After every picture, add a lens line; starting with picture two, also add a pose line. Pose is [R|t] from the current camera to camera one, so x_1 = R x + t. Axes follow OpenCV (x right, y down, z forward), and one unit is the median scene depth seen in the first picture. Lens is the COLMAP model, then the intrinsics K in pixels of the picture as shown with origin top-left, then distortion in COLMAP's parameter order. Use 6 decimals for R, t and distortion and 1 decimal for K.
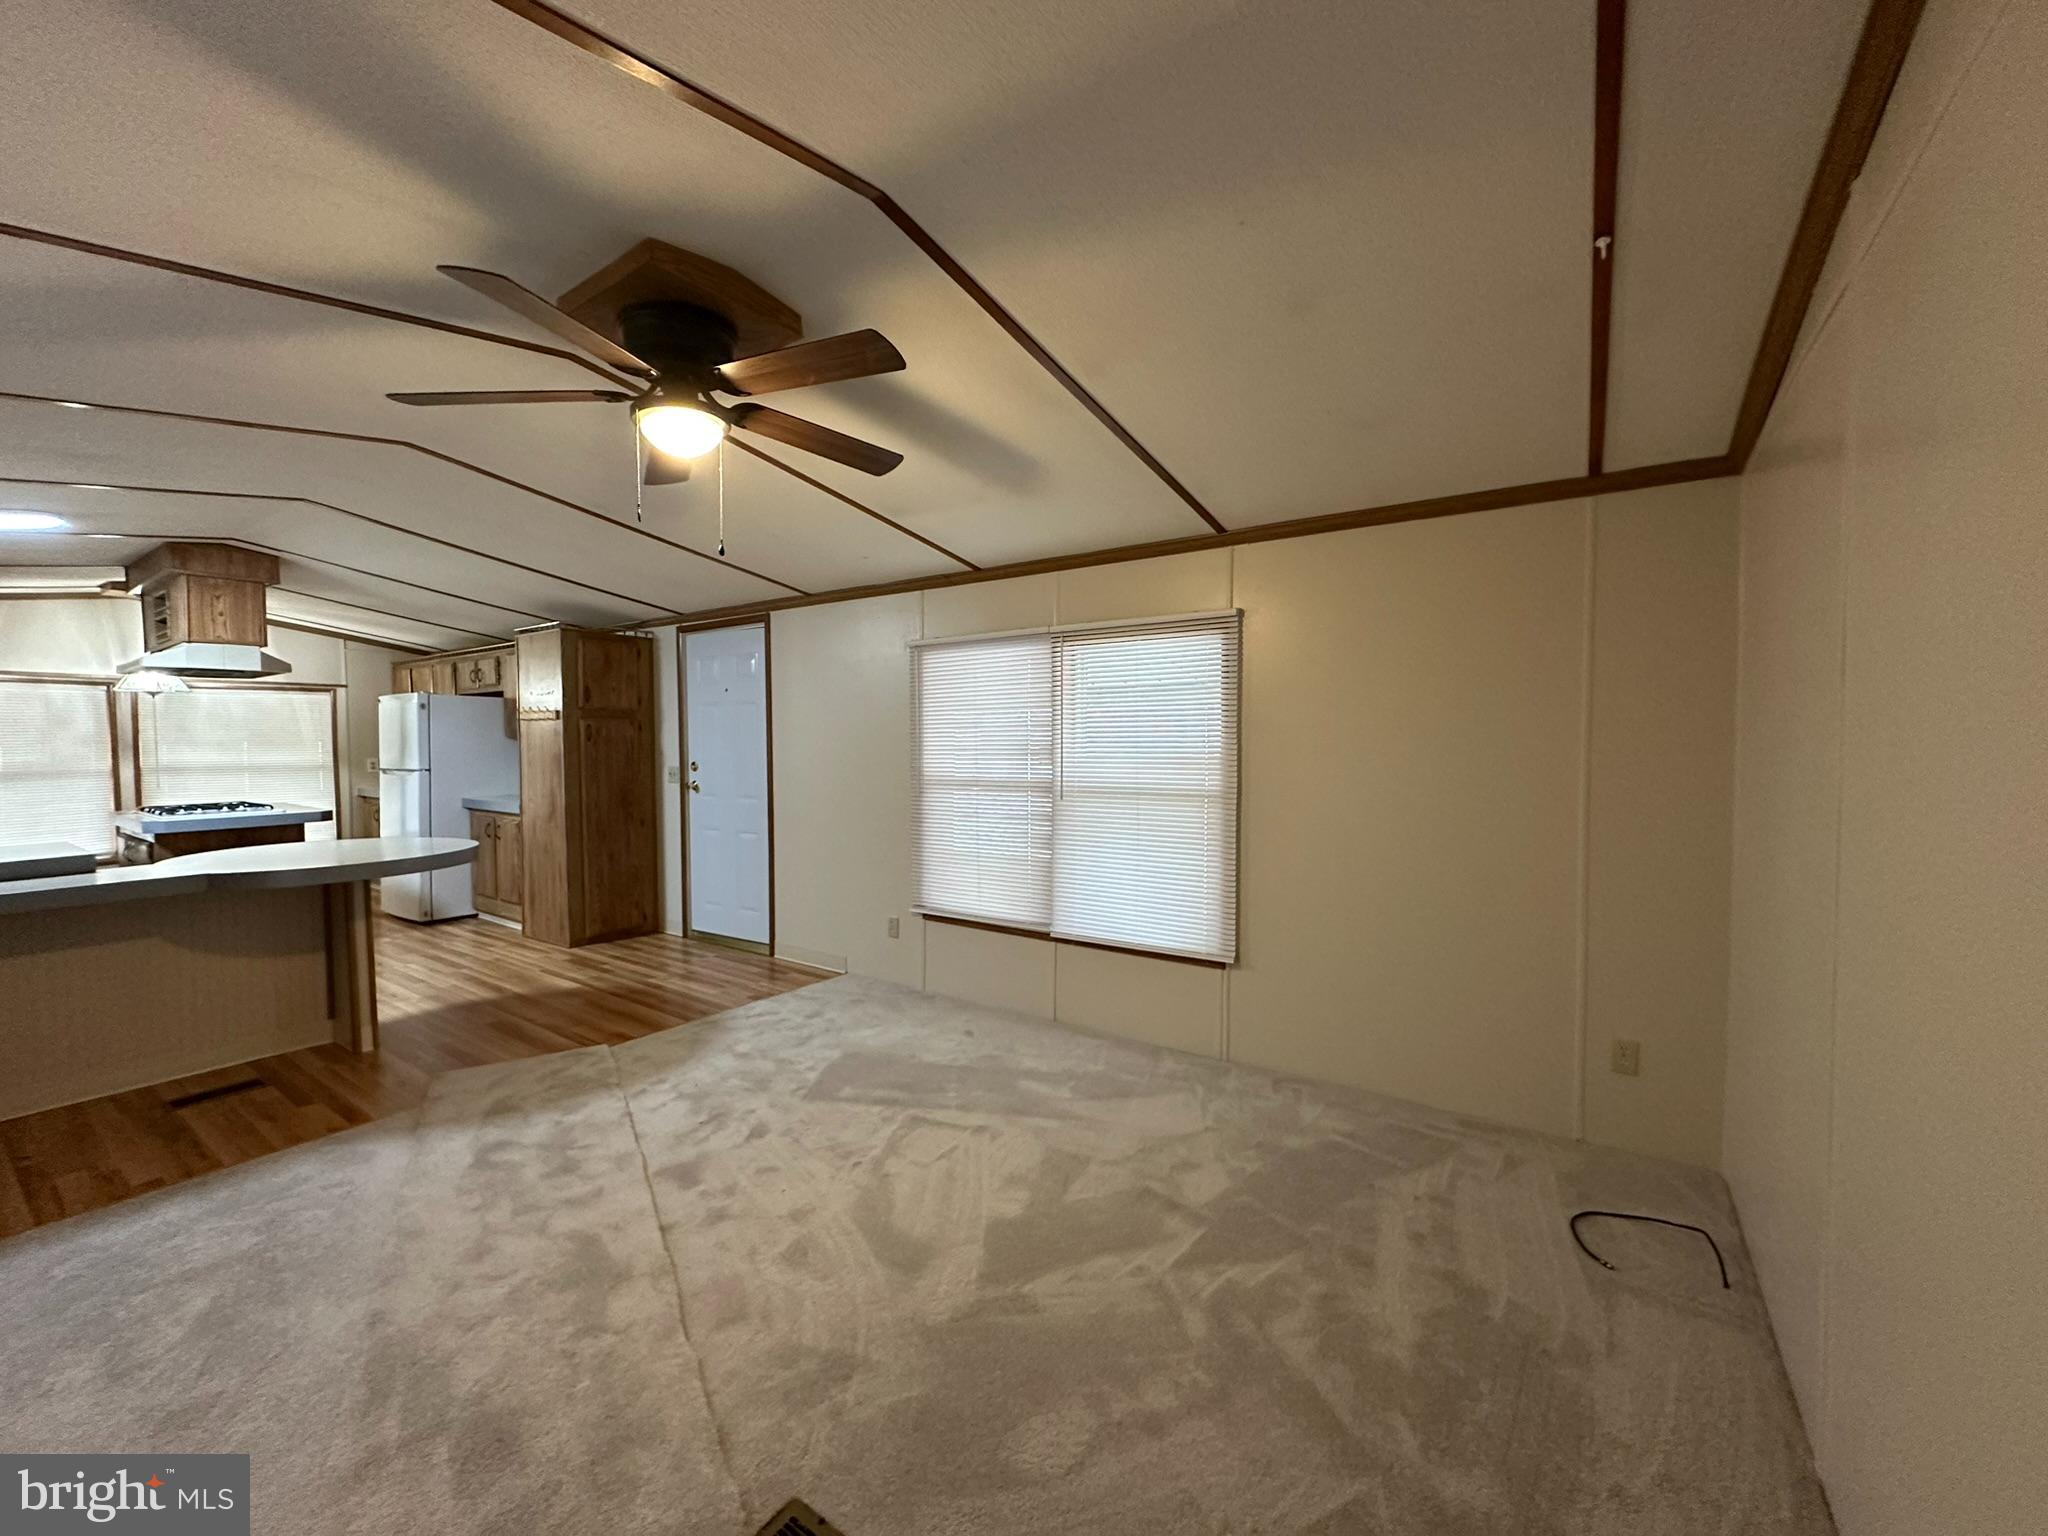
lens RADIAL K [[815.5, 0, 1021.8], [0, 815.5, 767.8], [0, 0, 1]] dist [-0.002095, 0.000147]
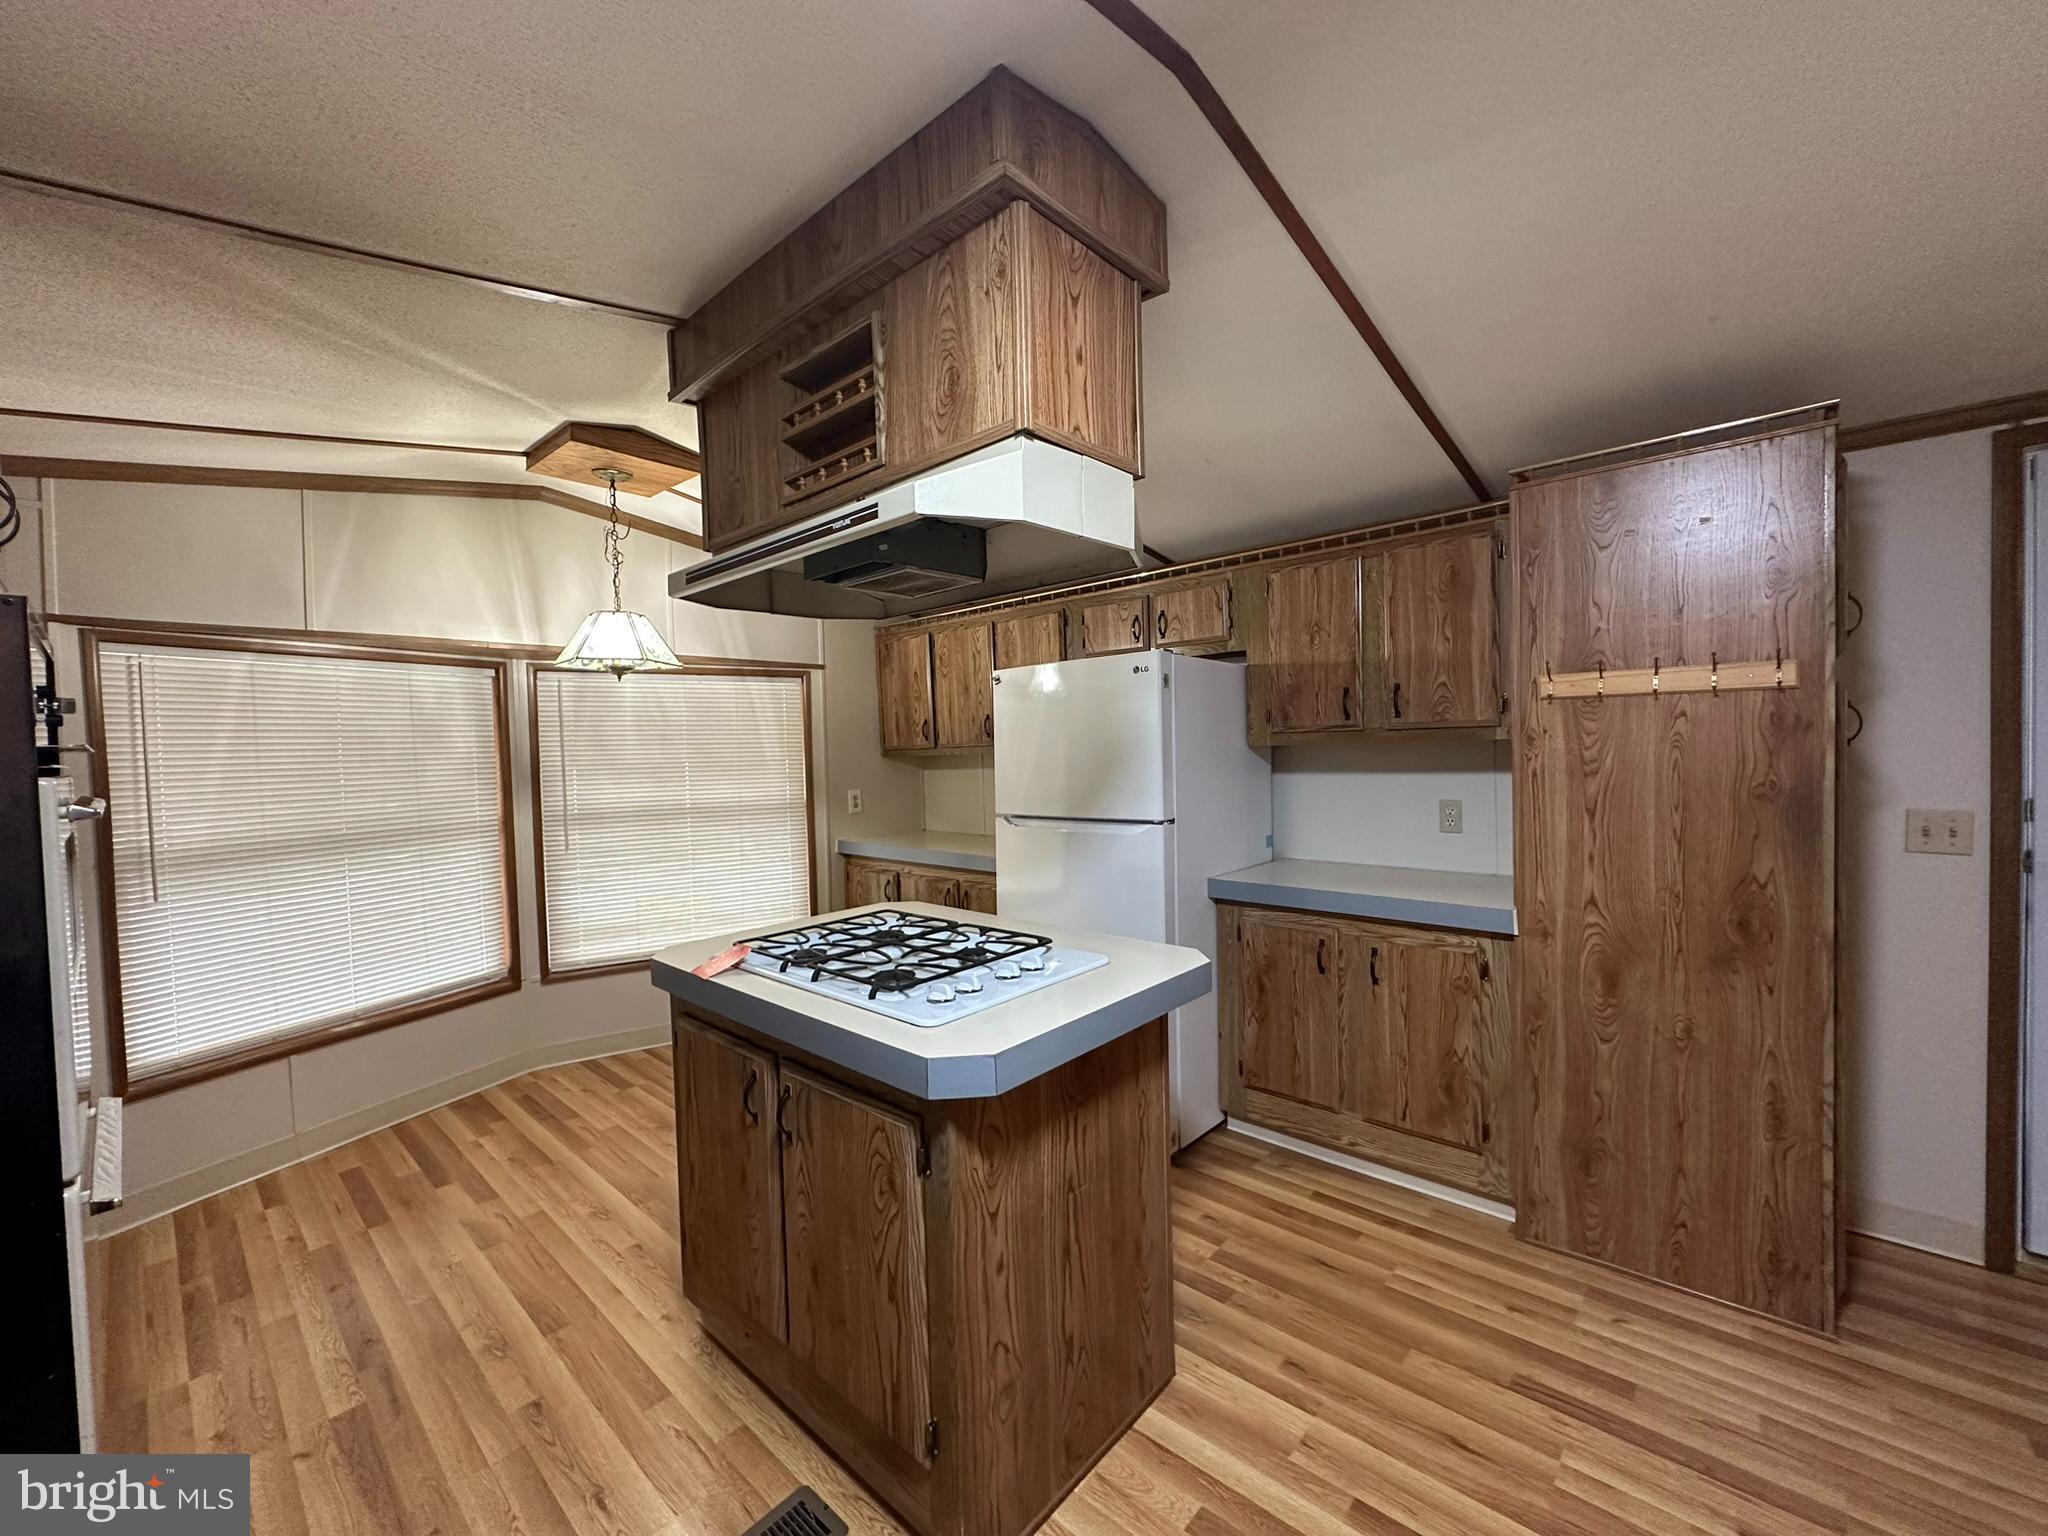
lens RADIAL K [[815.5, 0, 1021.8], [0, 815.5, 767.8], [0, 0, 1]] dist [-0.002095, 0.000147]
pose [[0.991406, -0.017631, -0.129628, -1.274628], [0.015895, 0.999770, -0.014415, -0.036355], [0.129852, 0.012230, 0.991458, 0.910415]]
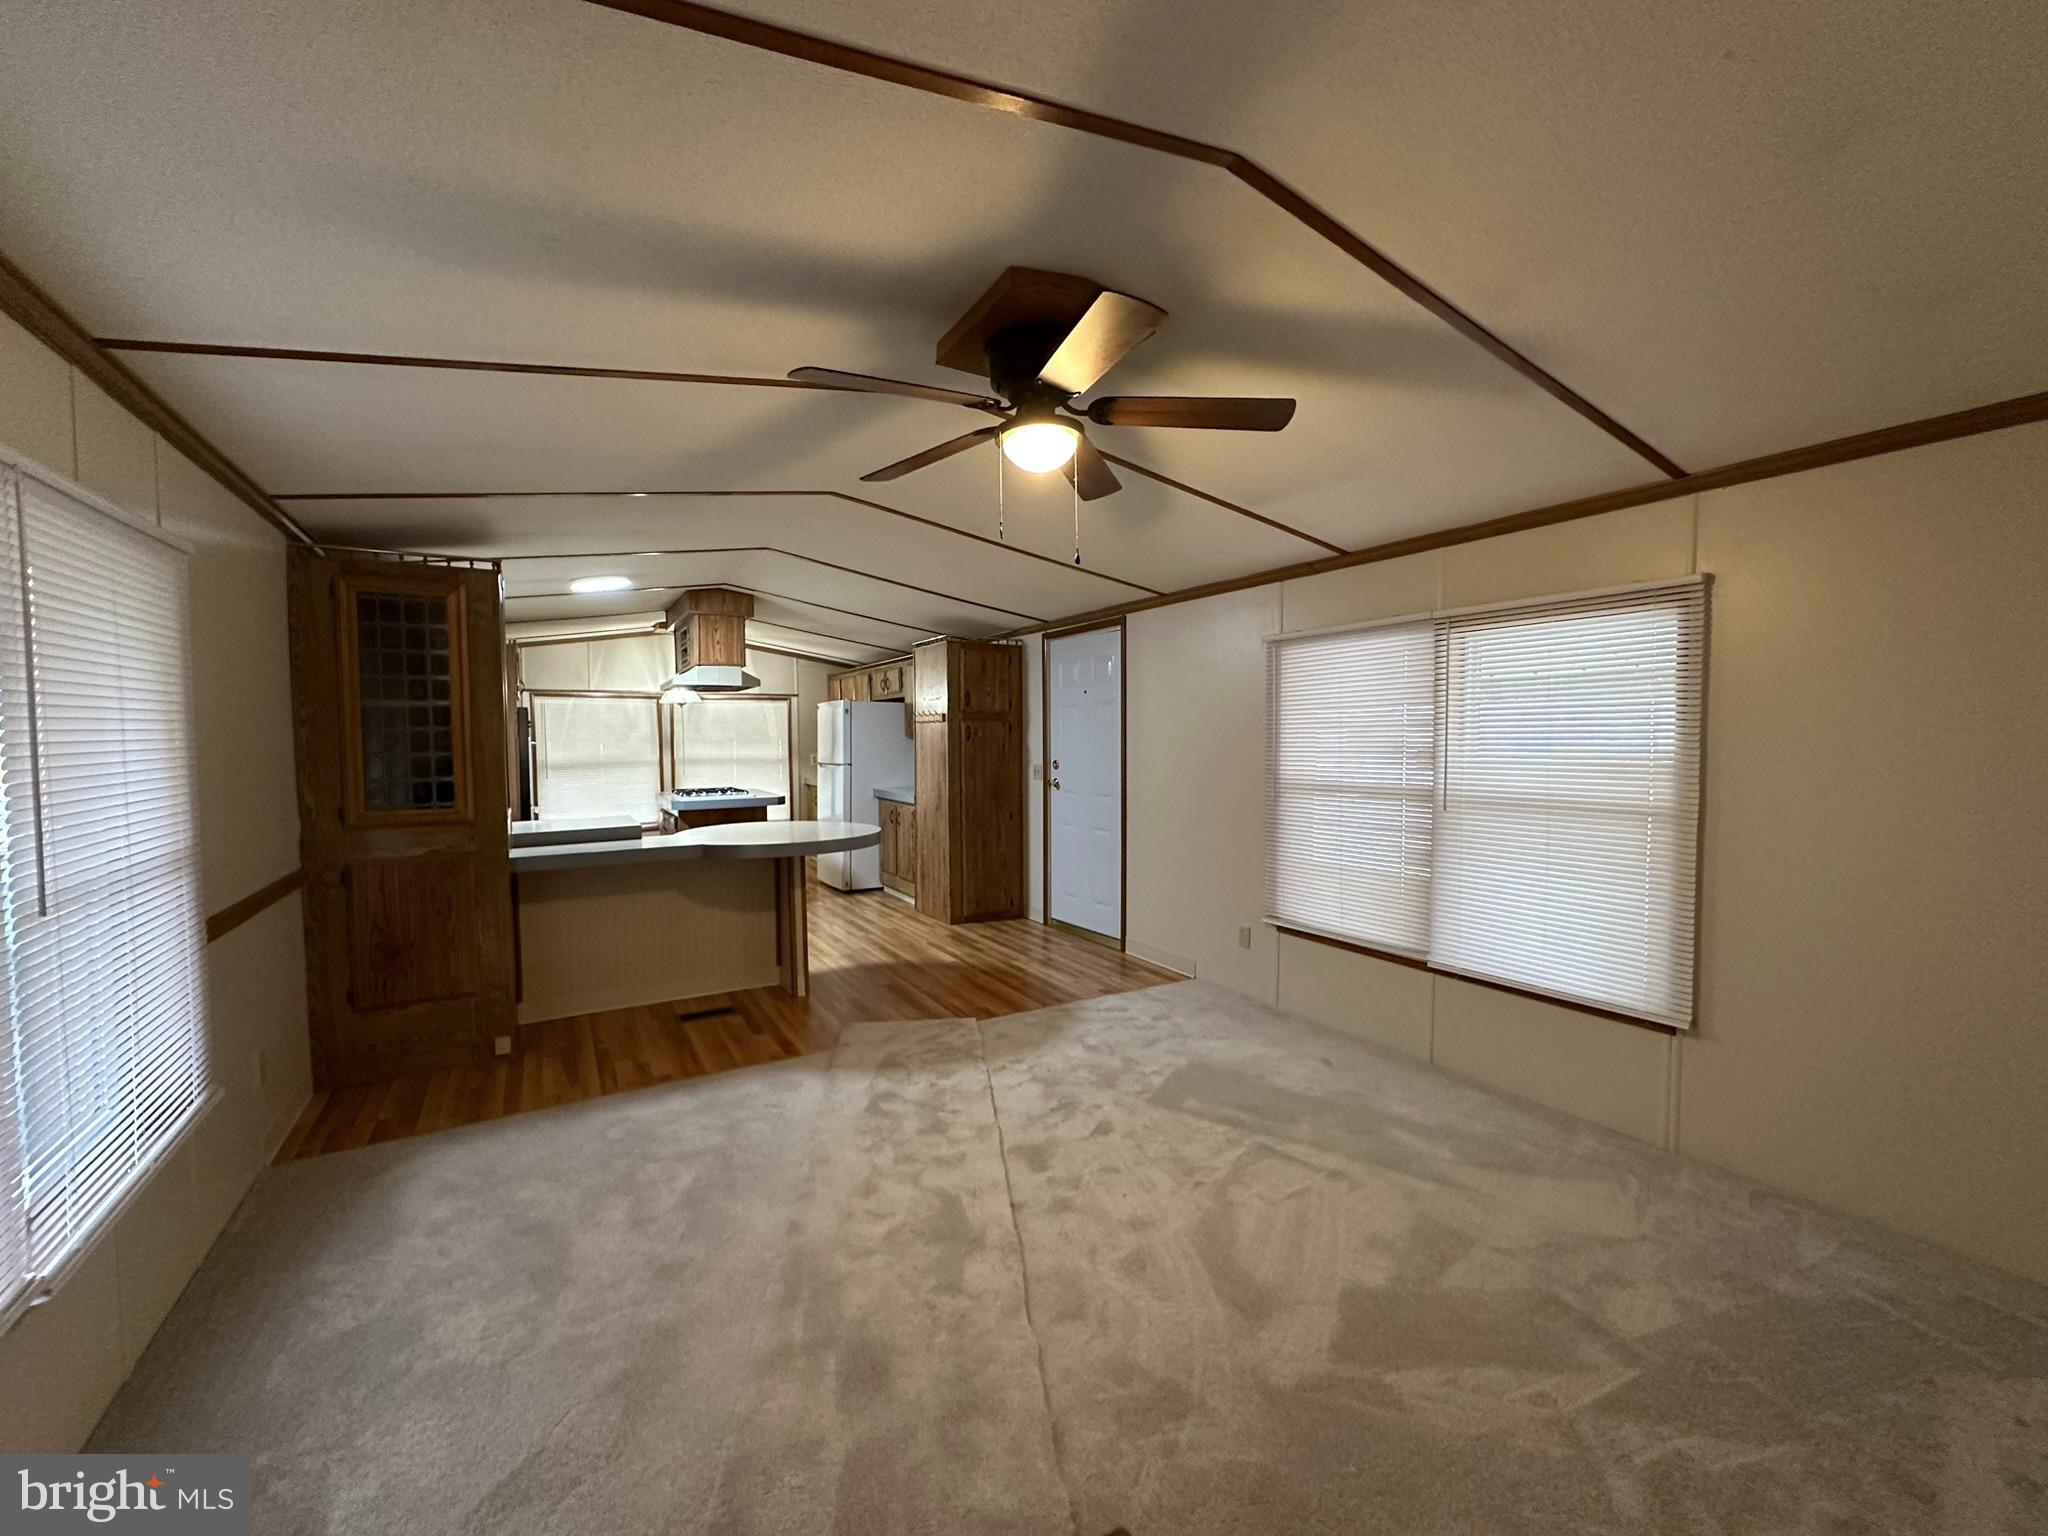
lens RADIAL K [[815.5, 0, 1021.8], [0, 815.5, 767.8], [0, 0, 1]] dist [-0.002095, 0.000147]
pose [[0.908731, 0.015689, -0.417088, 0.001004], [-0.014016, 0.999877, 0.007072, -0.007137], [0.417148, -0.000581, 0.908839, 0.027719]]
